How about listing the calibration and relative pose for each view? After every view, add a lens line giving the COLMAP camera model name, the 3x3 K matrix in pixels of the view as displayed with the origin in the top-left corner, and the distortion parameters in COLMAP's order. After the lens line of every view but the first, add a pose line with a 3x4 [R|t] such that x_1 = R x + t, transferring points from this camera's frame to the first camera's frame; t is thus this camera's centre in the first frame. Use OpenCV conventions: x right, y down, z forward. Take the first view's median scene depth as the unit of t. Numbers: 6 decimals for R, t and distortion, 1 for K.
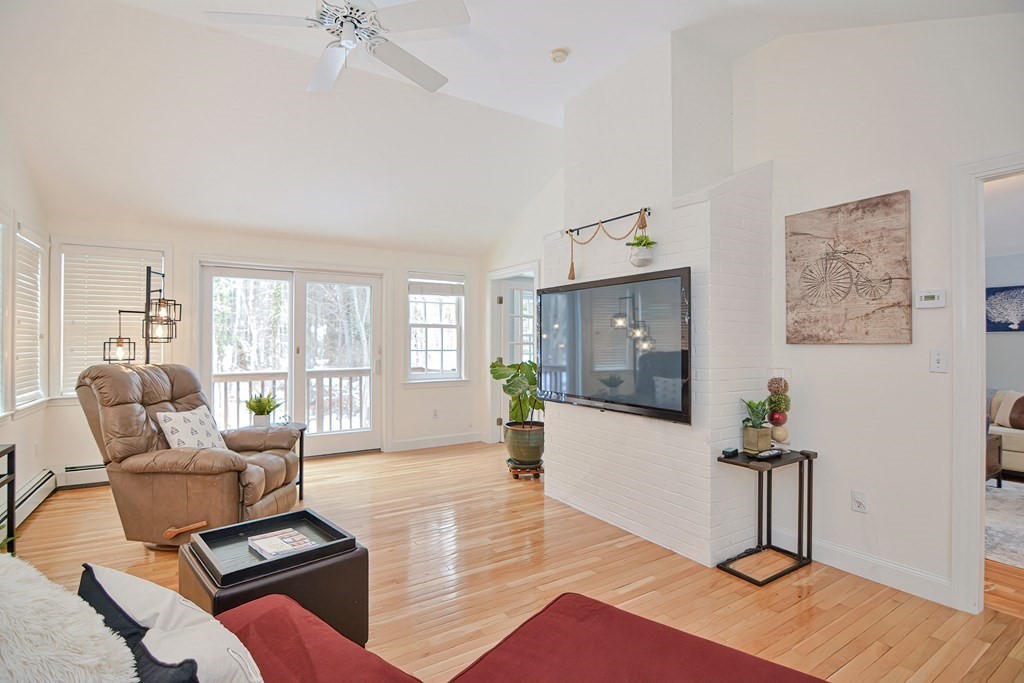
lens RADIAL K [[499.8, 0, 506.2], [0, 499.8, 340.1], [0, 0, 1]] dist [-0.001615, -0.016288]
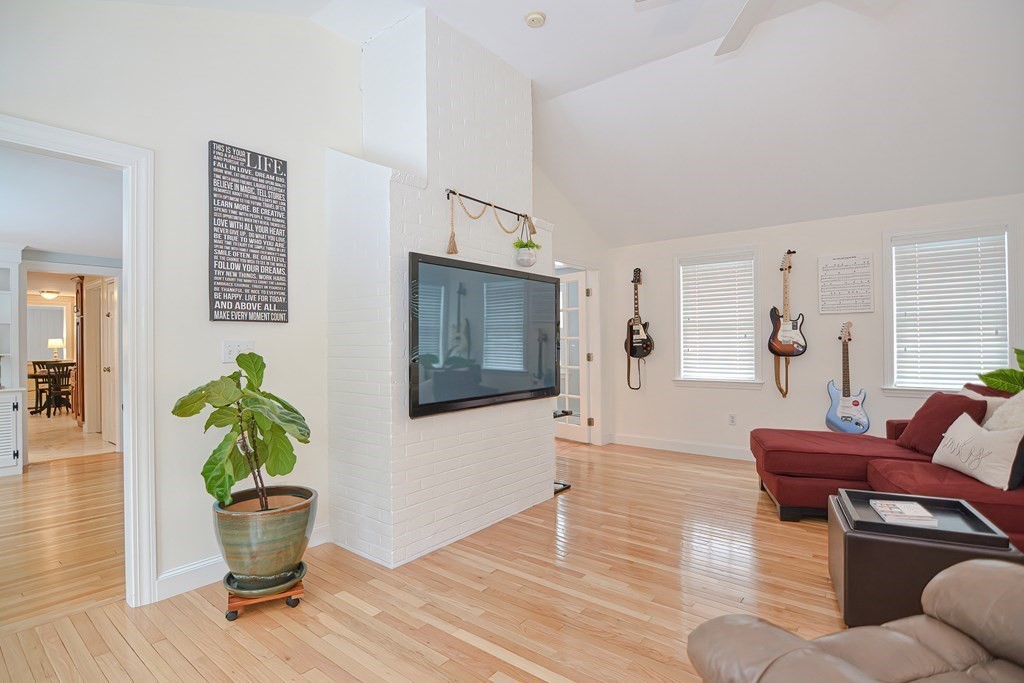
lens RADIAL K [[499.8, 0, 506.2], [0, 499.8, 340.1], [0, 0, 1]] dist [-0.001615, -0.016288]
pose [[-0.333270, 0.011682, 0.942759, -0.648023], [0.013381, 0.999881, -0.007659, 0.023802], [-0.942737, 0.010063, -0.333386, 1.193251]]
